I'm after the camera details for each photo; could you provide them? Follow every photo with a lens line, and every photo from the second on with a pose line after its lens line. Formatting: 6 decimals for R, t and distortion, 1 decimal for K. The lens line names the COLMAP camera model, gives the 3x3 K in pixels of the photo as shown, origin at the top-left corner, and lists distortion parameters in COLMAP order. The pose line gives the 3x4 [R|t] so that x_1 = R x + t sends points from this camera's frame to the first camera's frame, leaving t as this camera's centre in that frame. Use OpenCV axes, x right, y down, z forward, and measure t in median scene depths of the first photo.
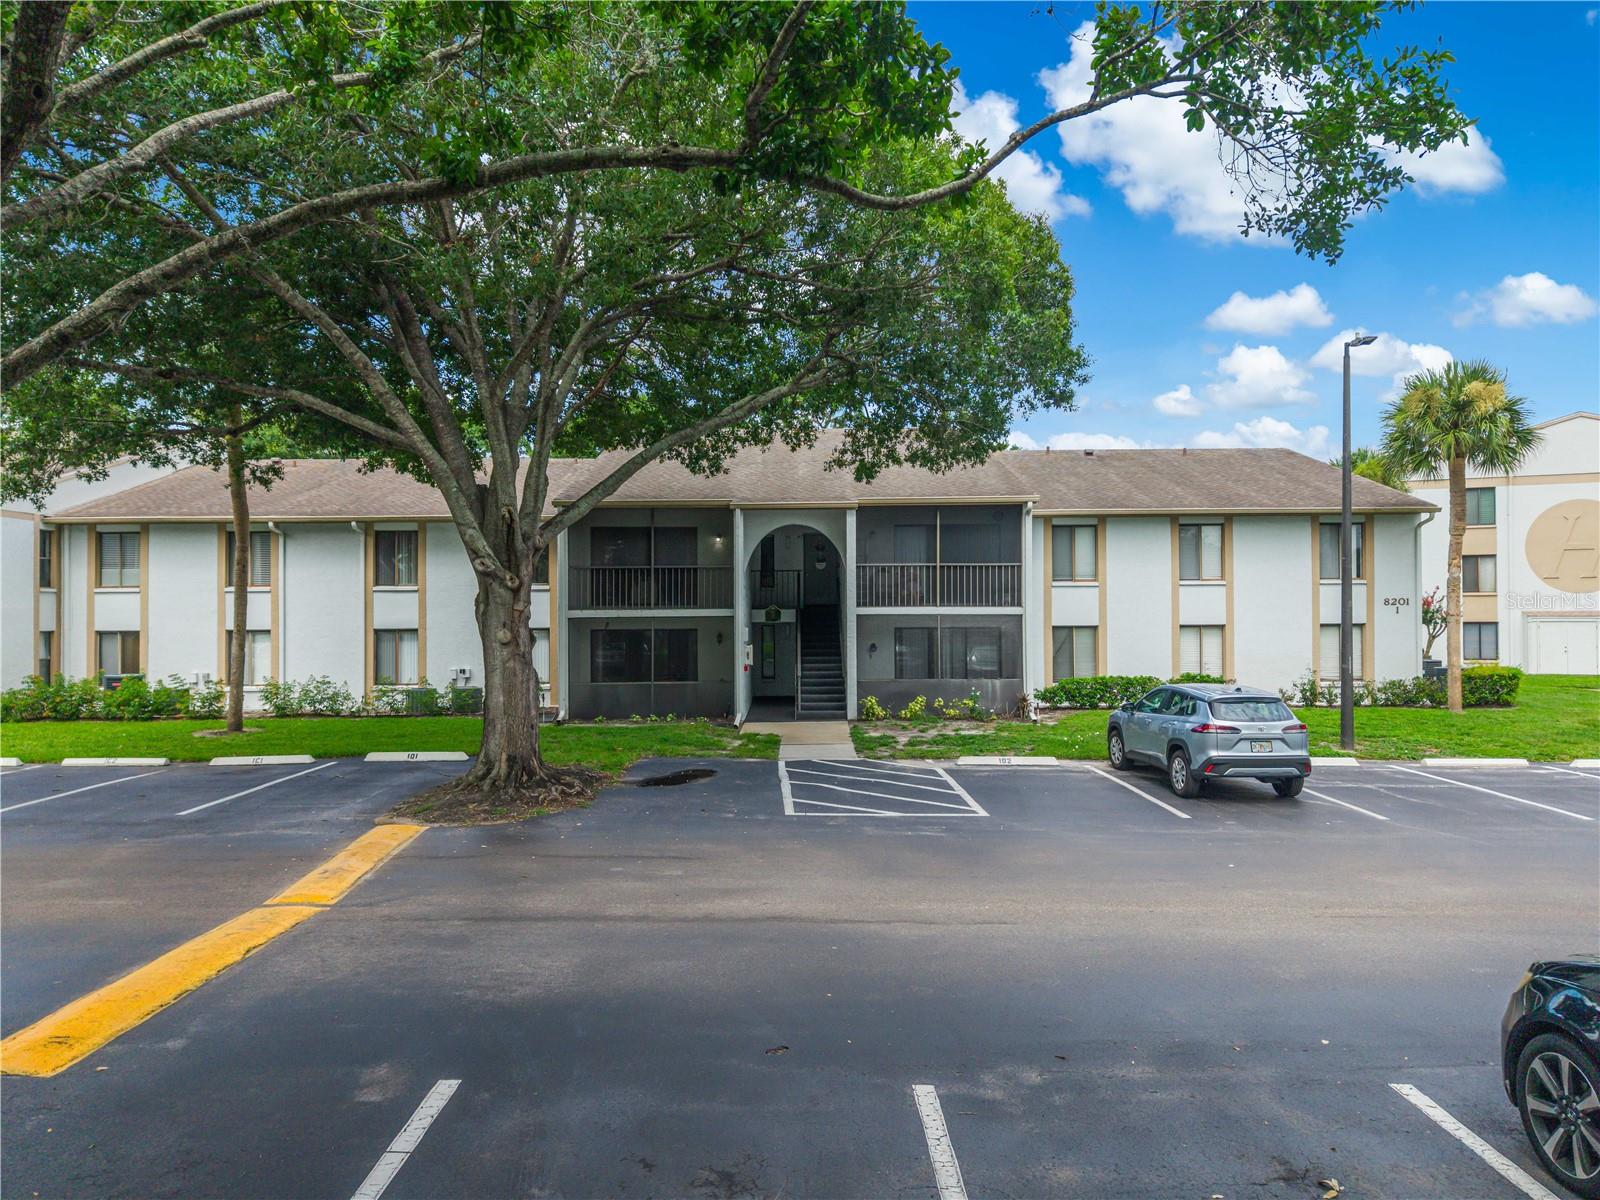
lens RADIAL K [[1086.6, 0, 800.0], [0, 1086.6, 600.0], [0, 0, 1]] dist [-0.000562, 0.001248]
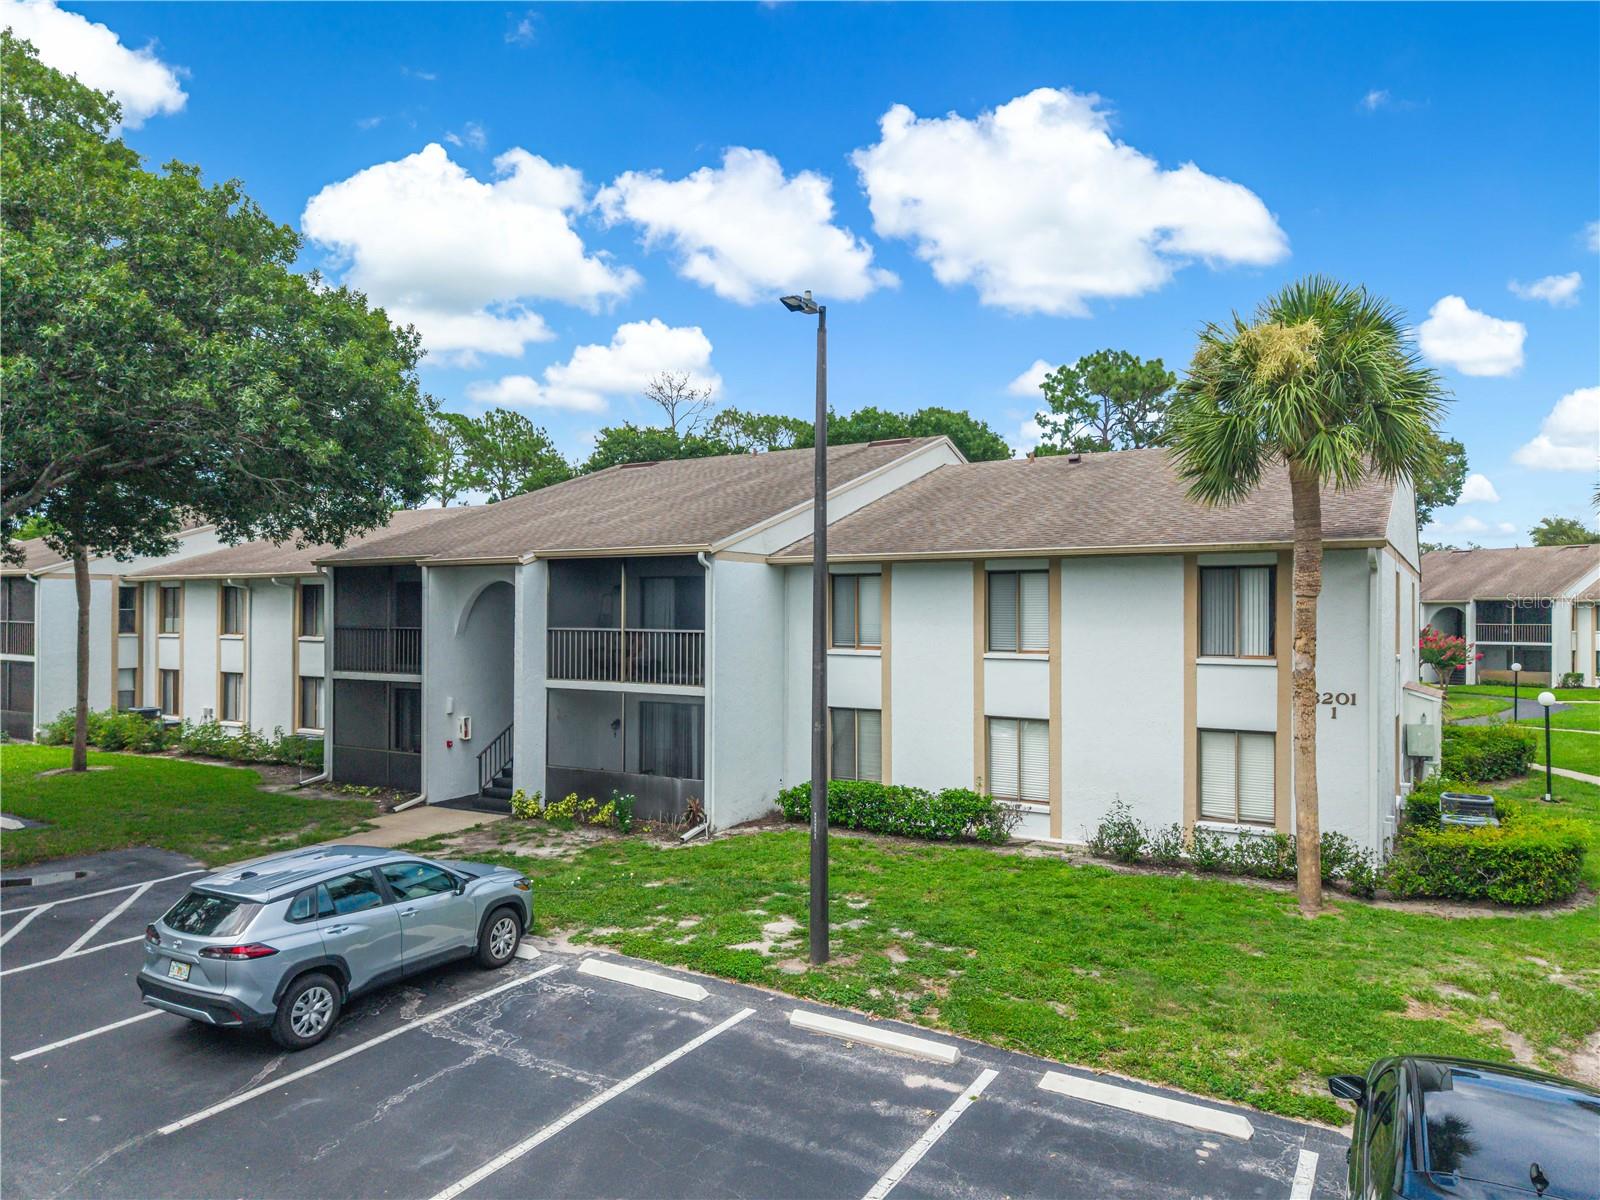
lens RADIAL K [[1086.6, 0, 800.0], [0, 1086.6, 600.0], [0, 0, 1]] dist [-0.000562, 0.001248]
pose [[0.855857, 0.001936, -0.517209, 0.607981], [-0.002093, 0.999998, 0.000280, -0.051554], [0.517208, 0.000843, 0.855859, 0.339631]]
